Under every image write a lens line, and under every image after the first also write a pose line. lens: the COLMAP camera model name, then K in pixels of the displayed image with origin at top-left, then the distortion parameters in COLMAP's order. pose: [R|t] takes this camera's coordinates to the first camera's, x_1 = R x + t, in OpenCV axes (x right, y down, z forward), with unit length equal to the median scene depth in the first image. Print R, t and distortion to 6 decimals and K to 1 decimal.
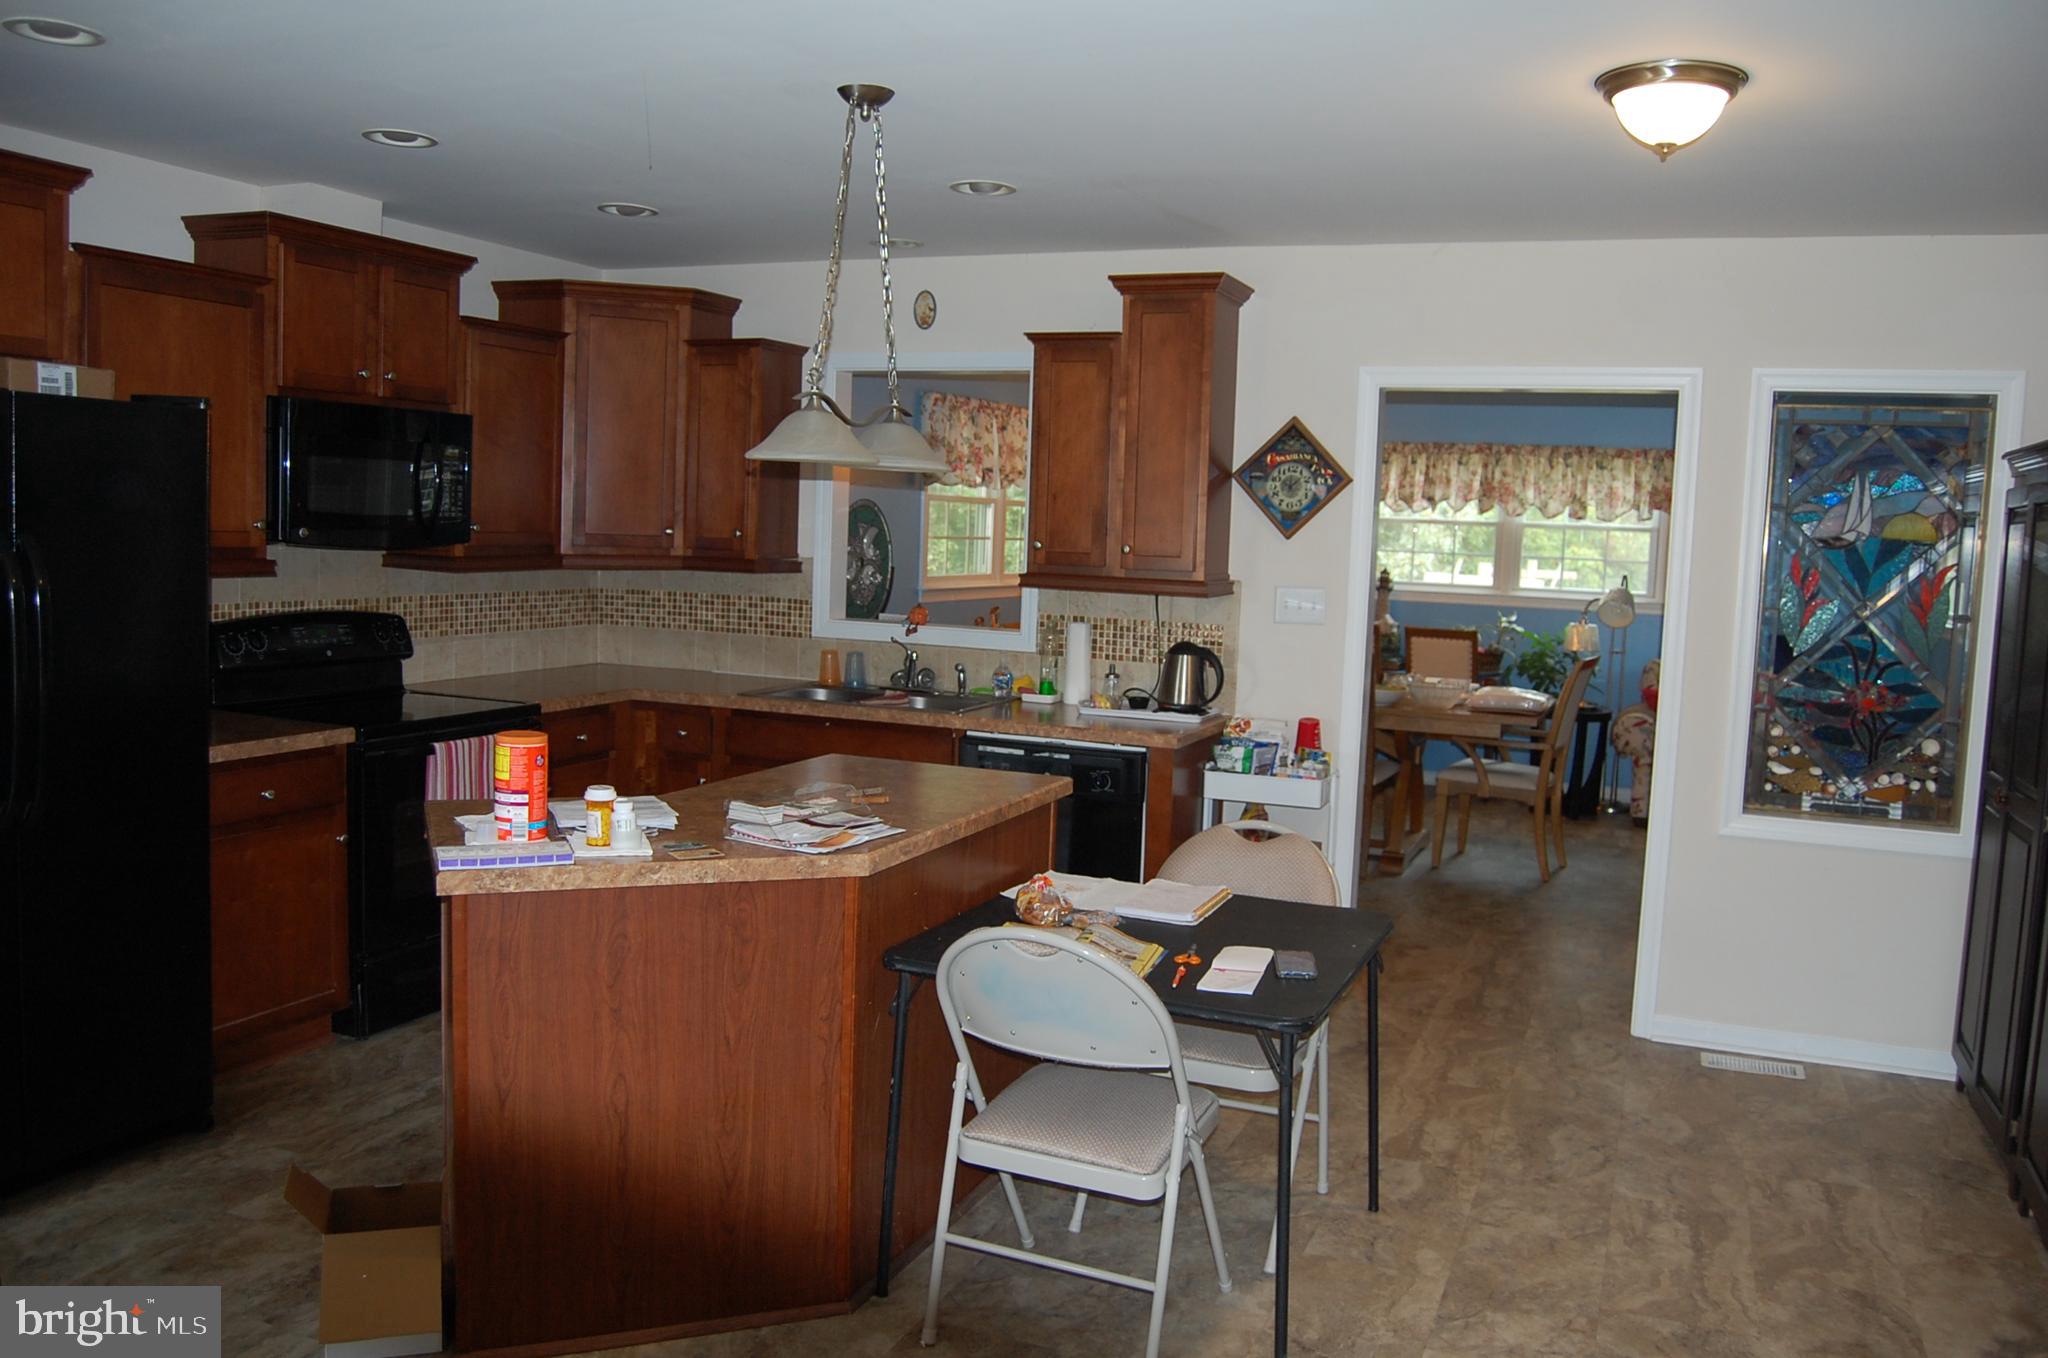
lens RADIAL K [[1655.7, 0, 1028.1], [0, 1655.7, 680.7], [0, 0, 1]] dist [-0.086491, -0.002289]
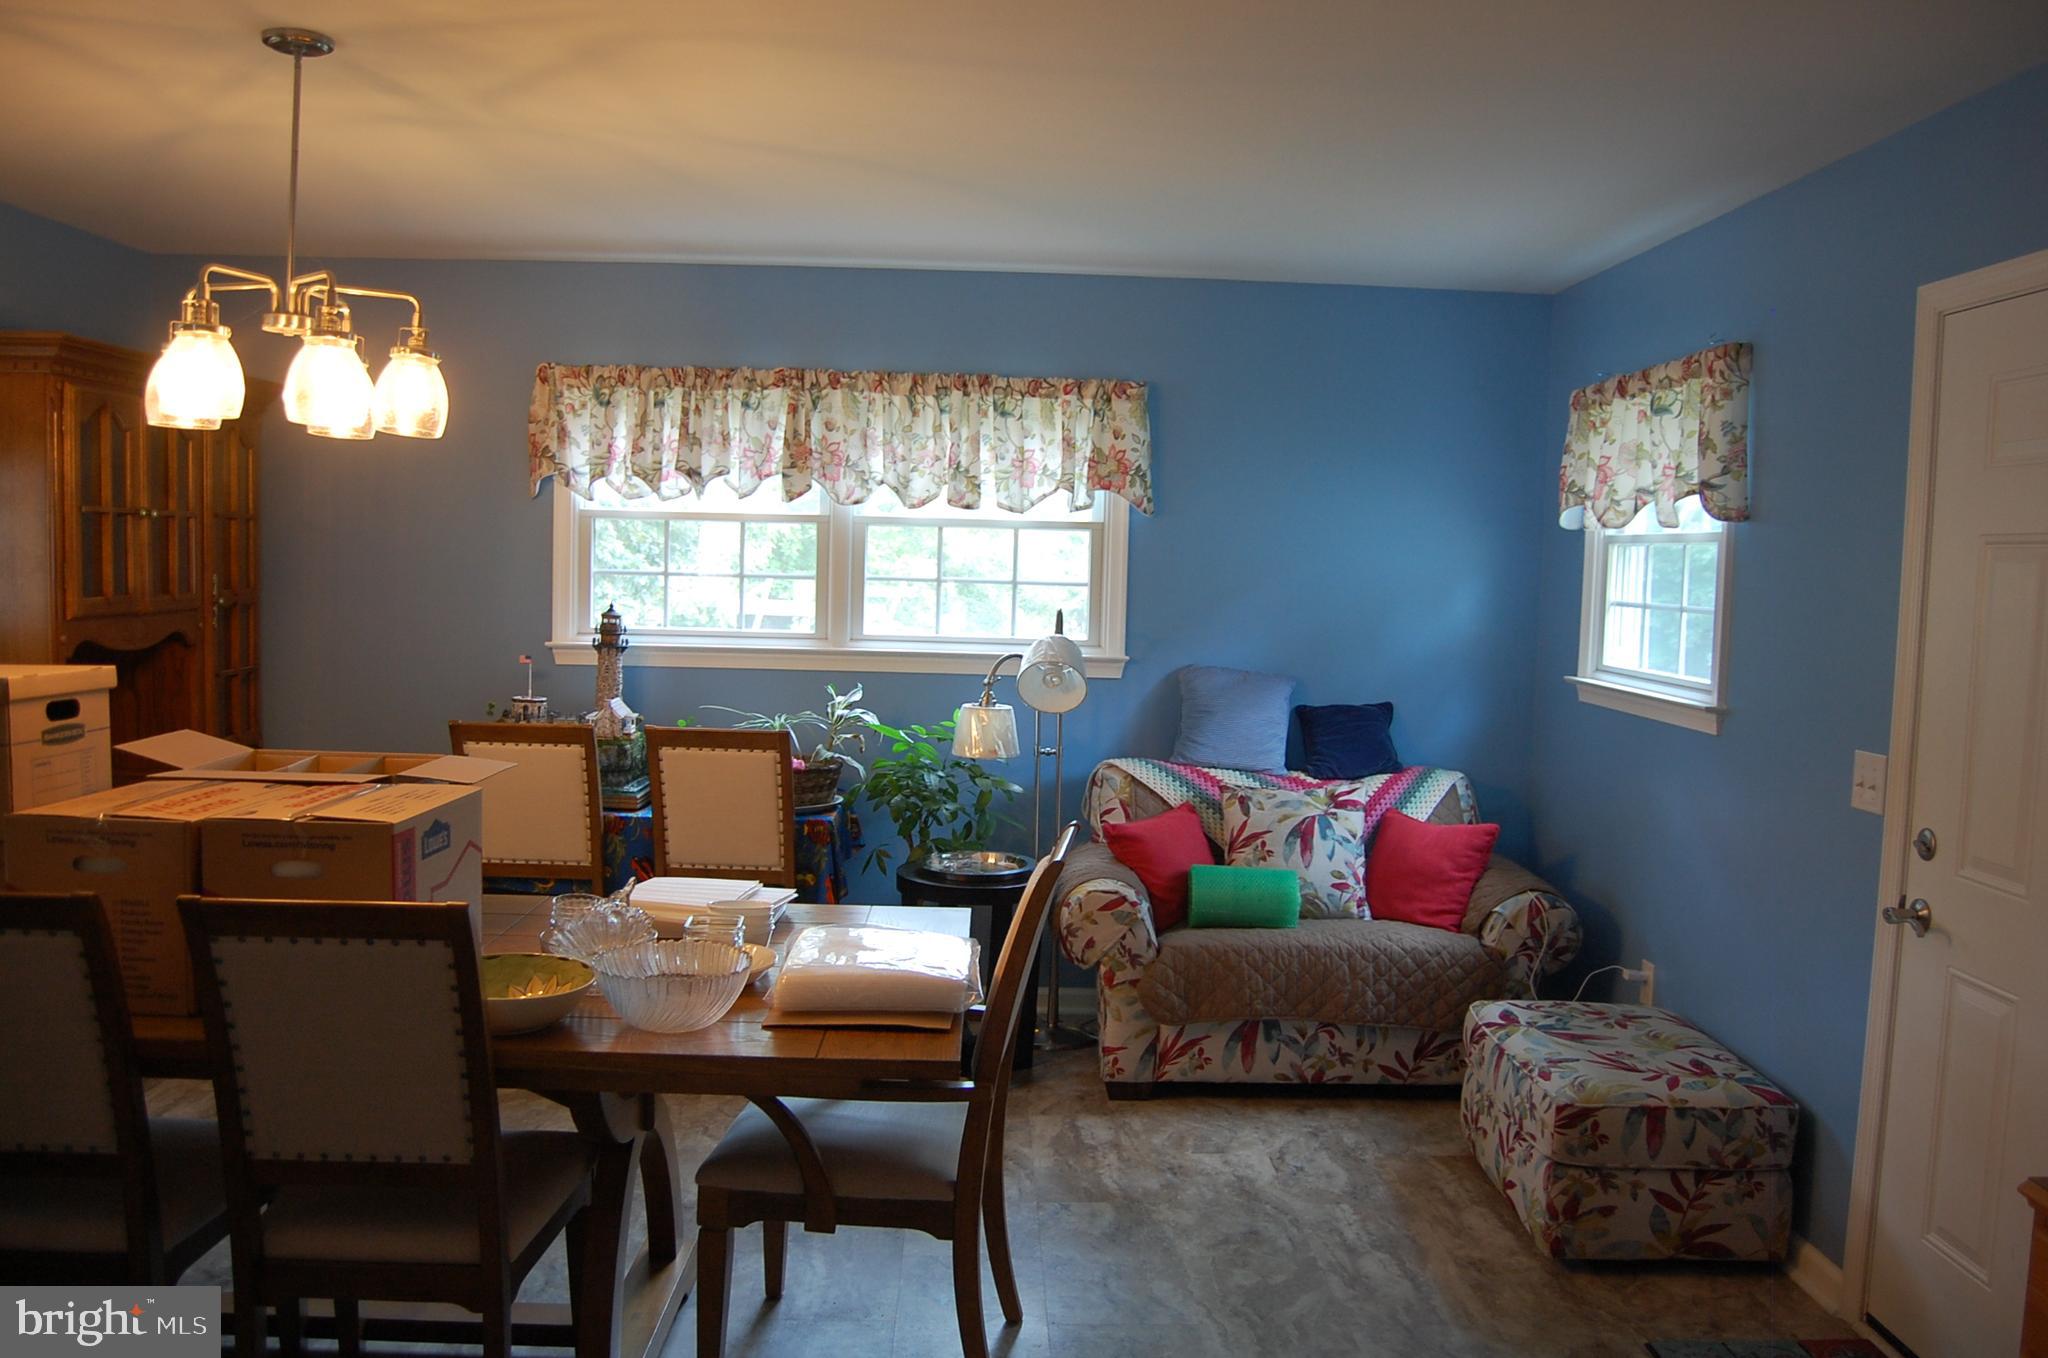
lens RADIAL K [[1655.7, 0, 1025.8], [0, 1655.7, 680.6], [0, 0, 1]] dist [-0.086491, -0.002289]
pose [[0.919941, -0.040034, 0.390007, 0.137265], [0.044381, 0.999012, -0.002137, -0.039133], [-0.389536, 0.019275, 0.920809, 0.485199]]
